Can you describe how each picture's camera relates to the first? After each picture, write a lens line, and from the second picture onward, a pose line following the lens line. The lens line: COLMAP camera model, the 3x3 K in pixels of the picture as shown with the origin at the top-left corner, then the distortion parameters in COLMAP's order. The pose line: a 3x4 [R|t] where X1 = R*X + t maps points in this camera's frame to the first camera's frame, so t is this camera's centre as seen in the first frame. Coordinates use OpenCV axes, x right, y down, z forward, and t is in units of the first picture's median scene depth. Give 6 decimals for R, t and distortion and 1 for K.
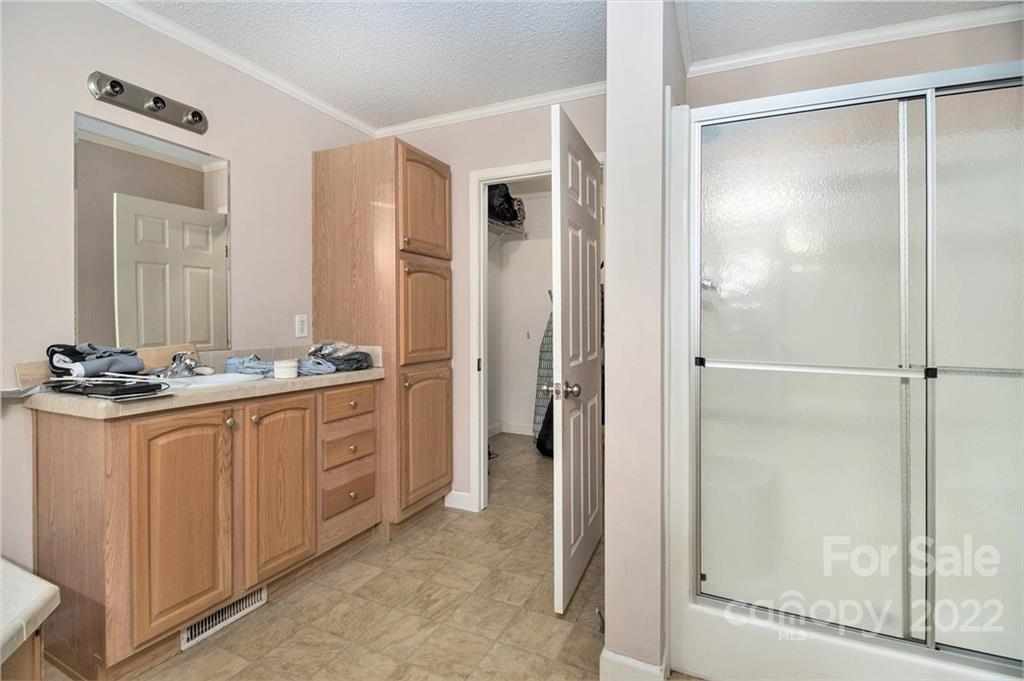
lens RADIAL K [[468.7, 0, 513.2], [0, 468.7, 323.3], [0, 0, 1]] dist [0.019800, -0.016298]
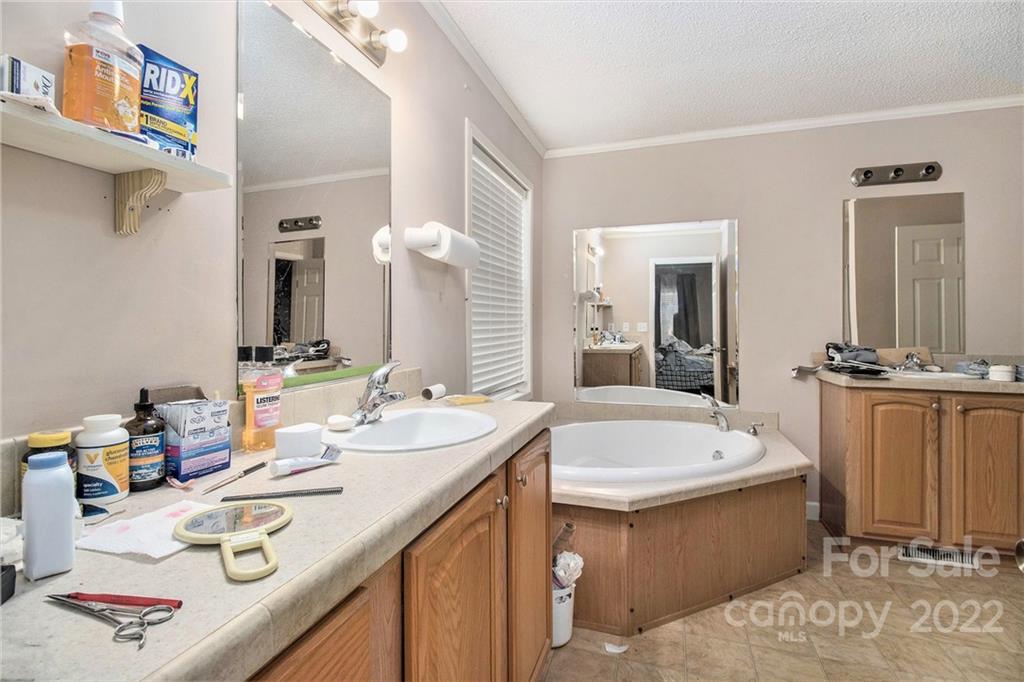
lens RADIAL K [[468.7, 0, 513.2], [0, 468.7, 323.8], [0, 0, 1]] dist [0.019800, -0.016298]
pose [[0.121820, -0.003931, -0.992544, 0.546809], [-0.008646, 0.999950, -0.005021, -0.004689], [0.992515, 0.009193, 0.121780, -0.326307]]
